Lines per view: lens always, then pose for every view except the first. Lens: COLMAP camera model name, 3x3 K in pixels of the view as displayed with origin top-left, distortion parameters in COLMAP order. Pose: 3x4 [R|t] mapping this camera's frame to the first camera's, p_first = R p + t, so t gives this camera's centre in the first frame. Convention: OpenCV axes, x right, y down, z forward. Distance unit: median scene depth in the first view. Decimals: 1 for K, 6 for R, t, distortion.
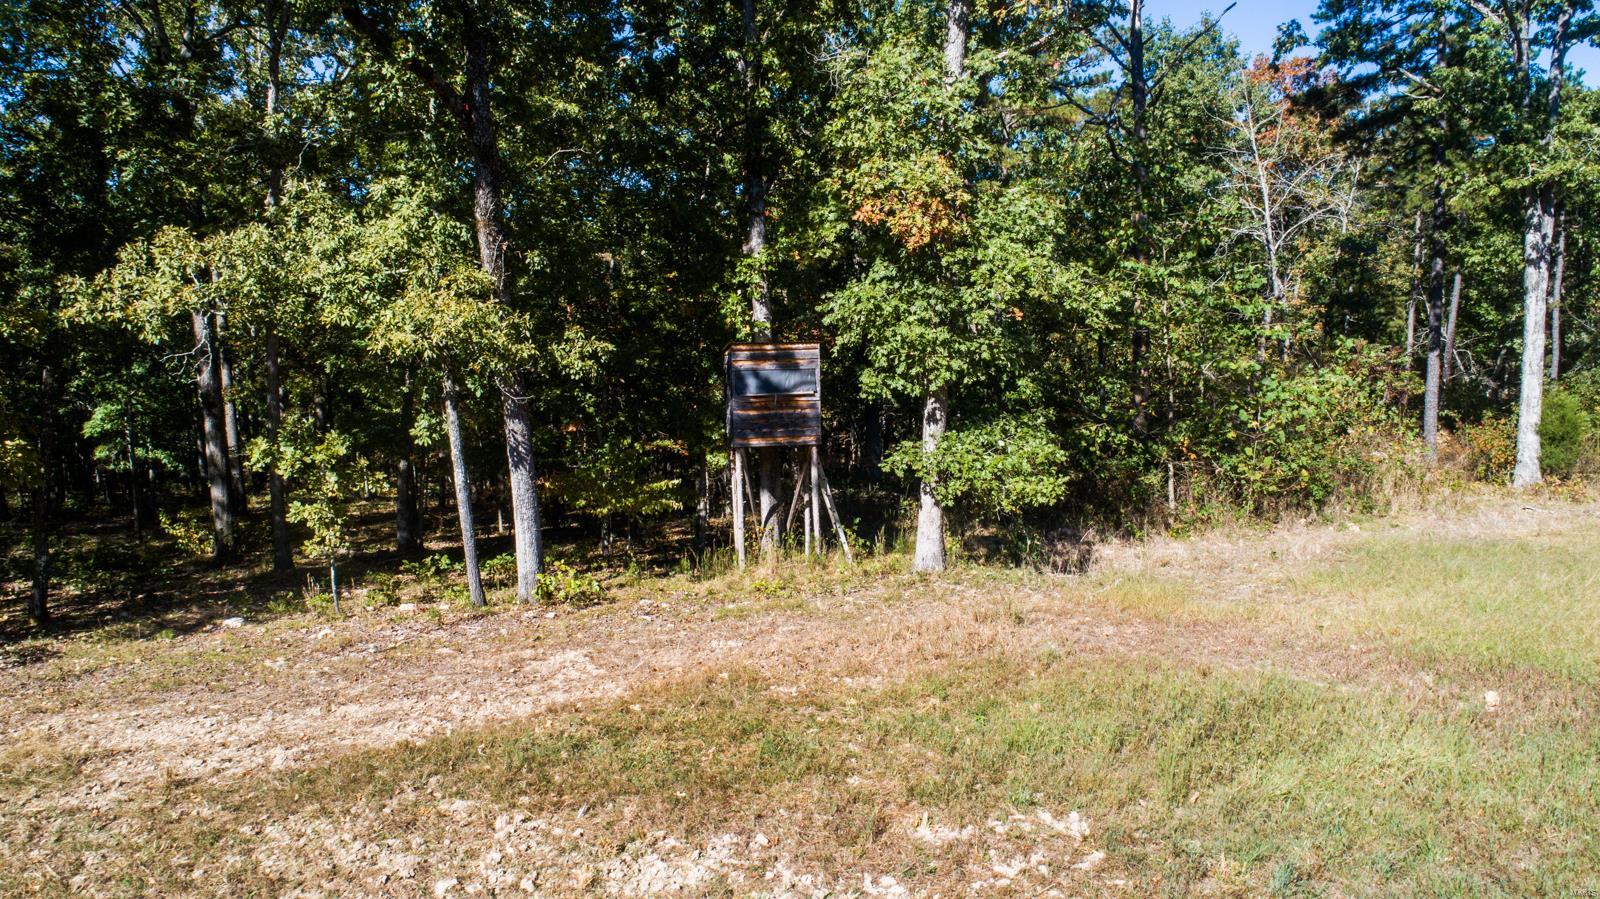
lens RADIAL K [[1079.2, 0, 802.3], [0, 1079.2, 456.2], [0, 0, 1]] dist [-0.010513, 0.006975]
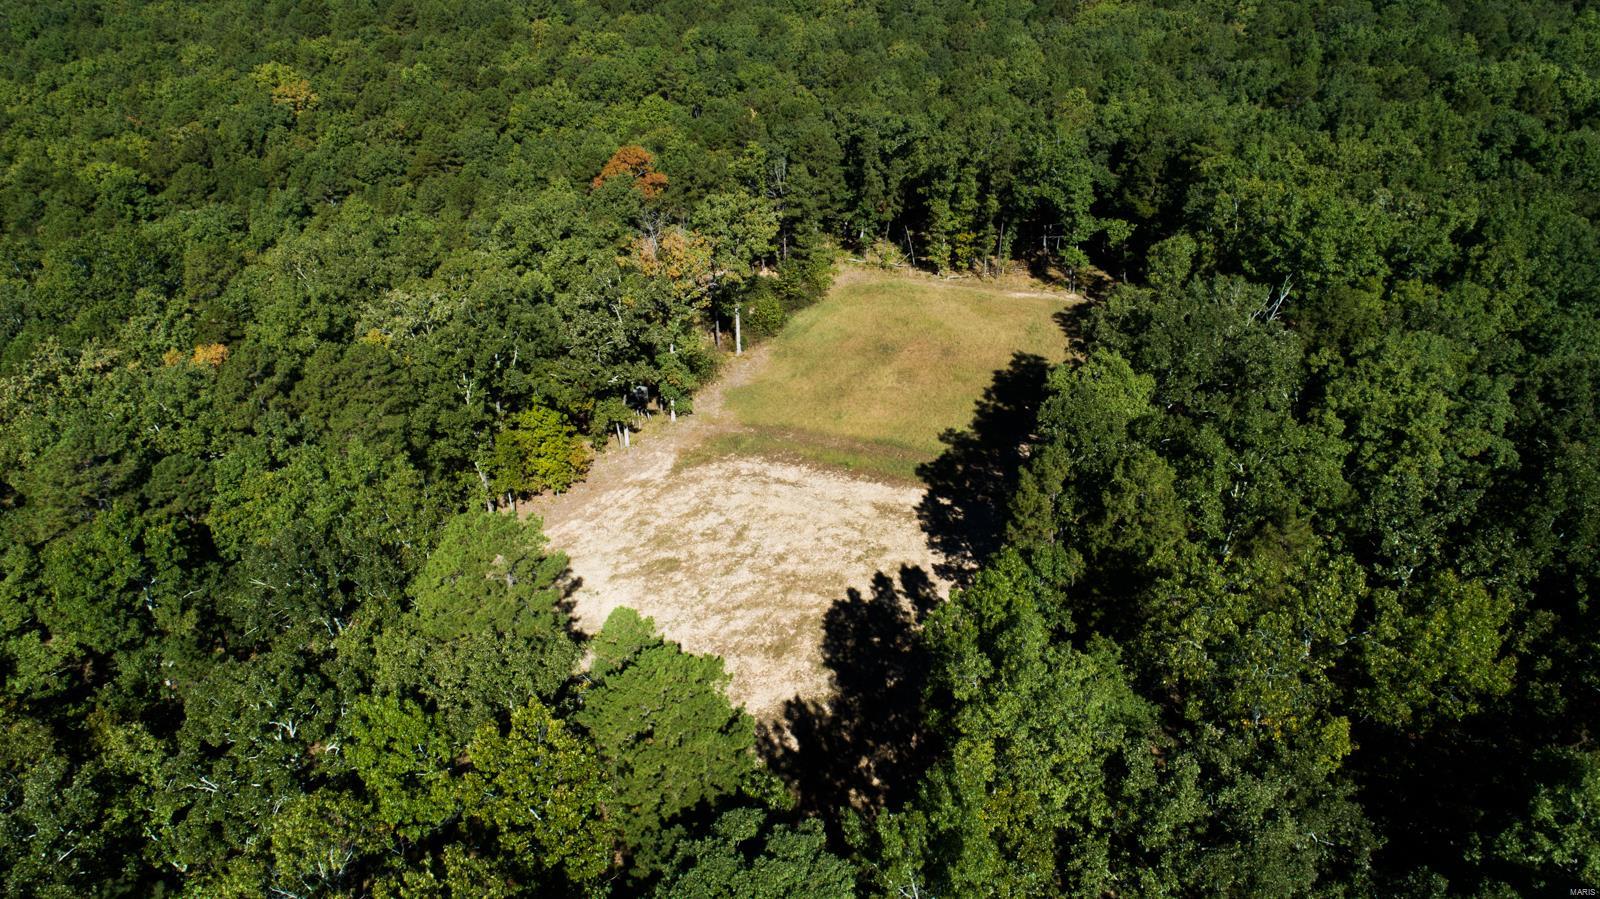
lens RADIAL K [[1079.2, 0, 800.4], [0, 1079.2, 450.2], [0, 0, 1]] dist [-0.010513, 0.006975]
pose [[0.758759, -0.318405, 0.568245, -2.206521], [0.072485, 0.908238, 0.412127, -1.701873], [-0.647325, -0.271517, 0.712214, -3.017648]]
